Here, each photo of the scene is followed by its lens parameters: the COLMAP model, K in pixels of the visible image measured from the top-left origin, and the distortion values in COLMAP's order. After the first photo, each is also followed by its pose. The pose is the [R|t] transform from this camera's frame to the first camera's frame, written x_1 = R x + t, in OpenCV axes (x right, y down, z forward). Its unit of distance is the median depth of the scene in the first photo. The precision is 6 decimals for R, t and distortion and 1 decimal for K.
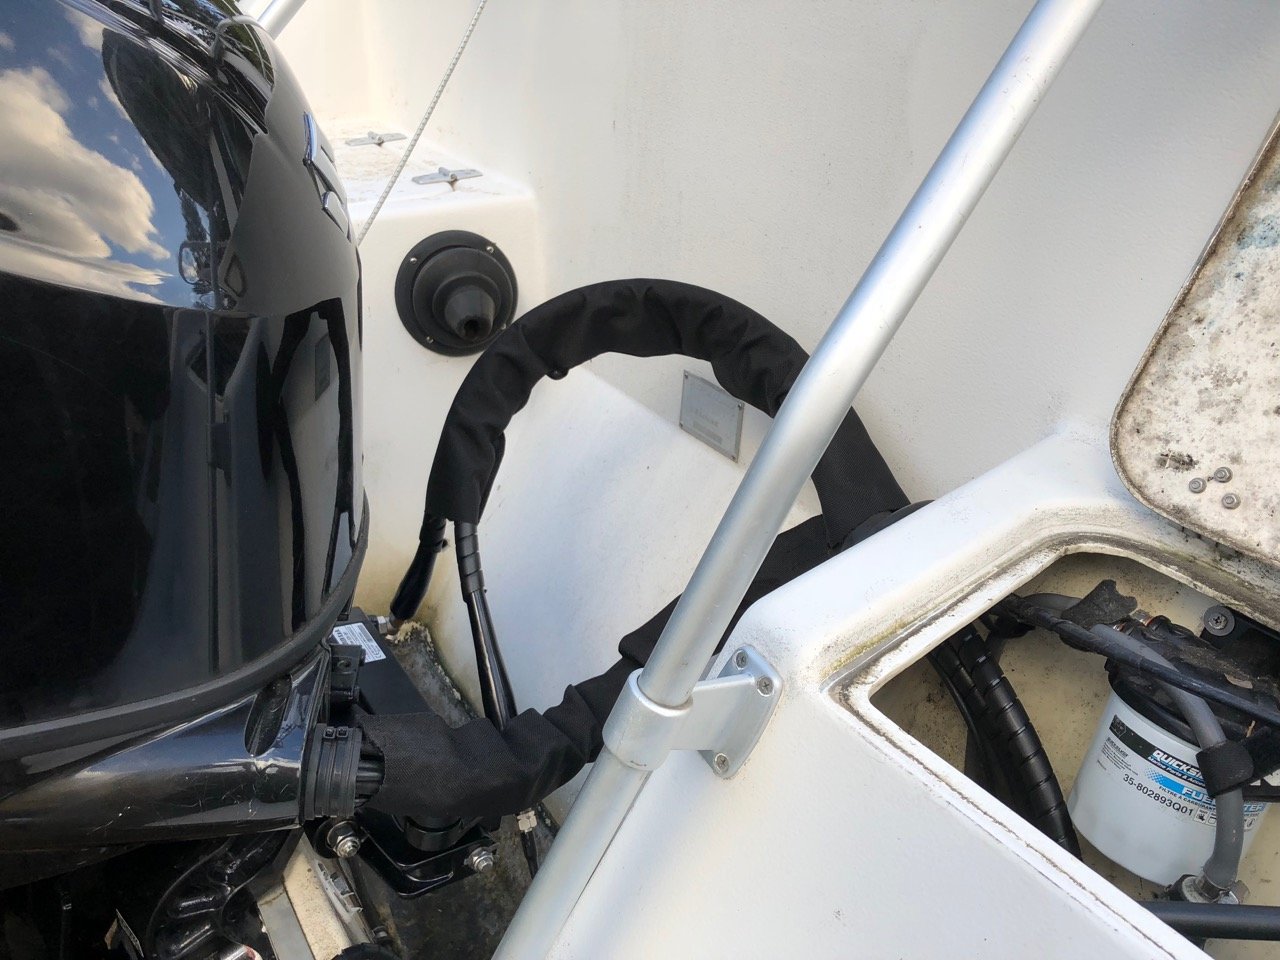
lens RADIAL K [[1074.1, 0, 641.8], [0, 1074.1, 462.5], [0, 0, 1]] dist [0.052078, -0.061322]
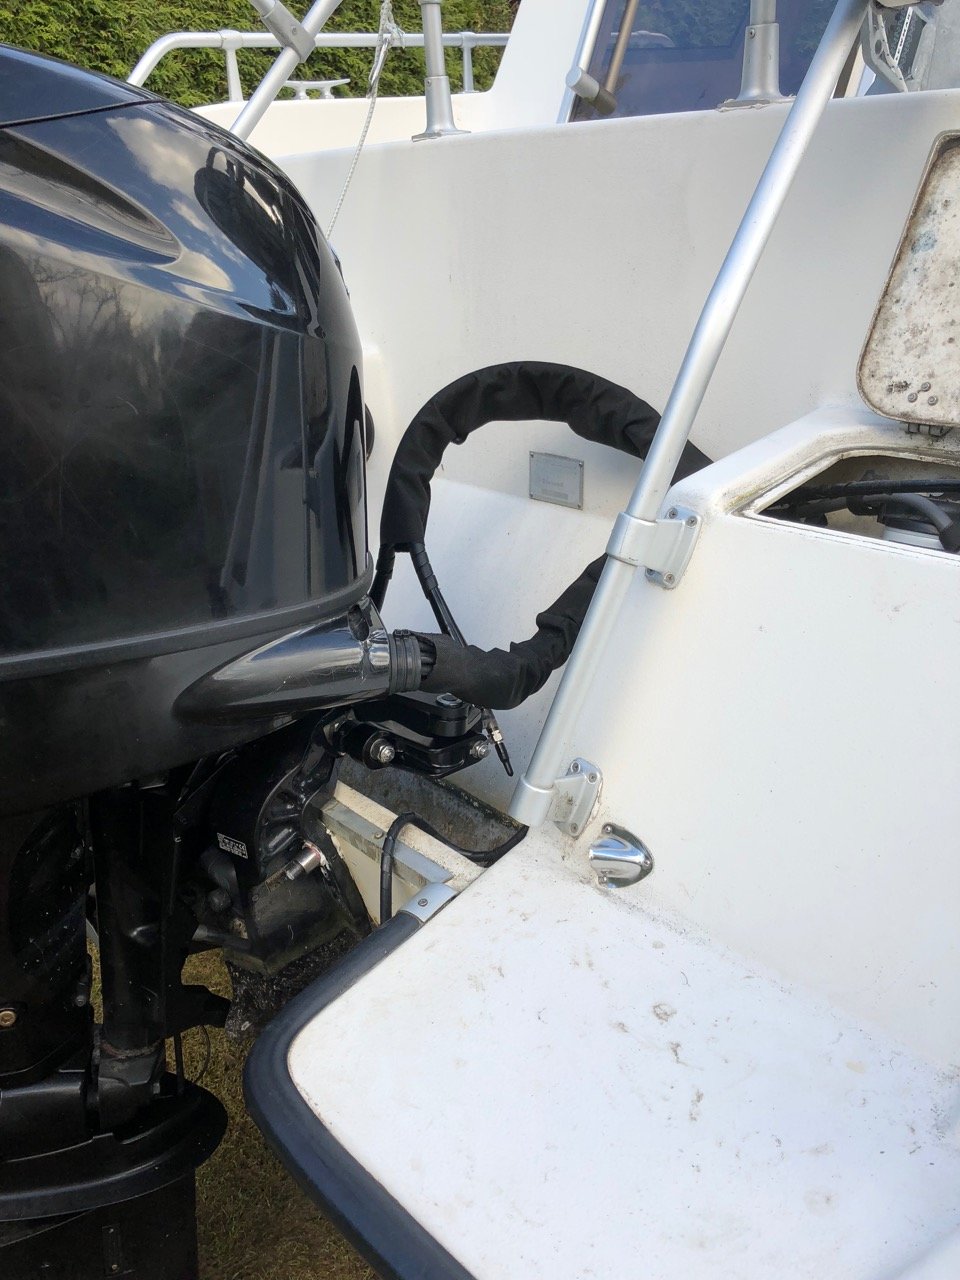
lens RADIAL K [[1057.8, 0, 480.0], [0, 1057.8, 640.0], [0, 0, 1]] dist [-0.009746, -0.002685]
pose [[0.985182, -0.130805, 0.110937, -0.357489], [0.137229, 0.989155, -0.052360, 0.371973], [-0.102885, 0.066808, 0.992447, -0.496206]]
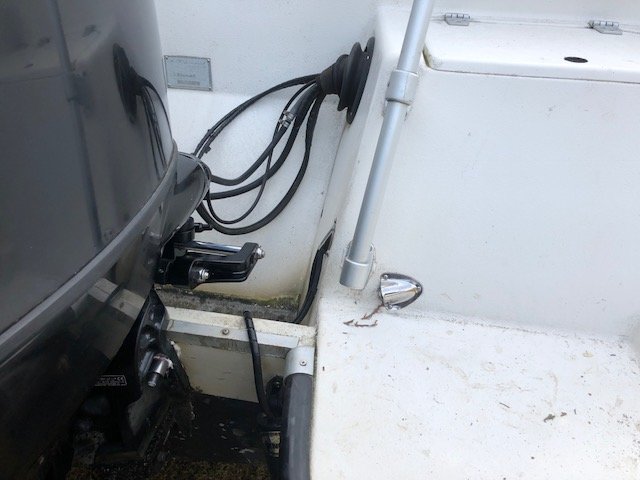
lens RADIAL K [[528.9, 0, 320.0], [0, 528.9, 240.0], [0, 0, 1]] dist [-0.009746, -0.002685]
pose [[0.686789, -0.384268, 0.616976, -0.885173], [0.316852, 0.922208, 0.221669, 0.183110], [-0.654161, 0.043251, 0.755118, 0.195869]]
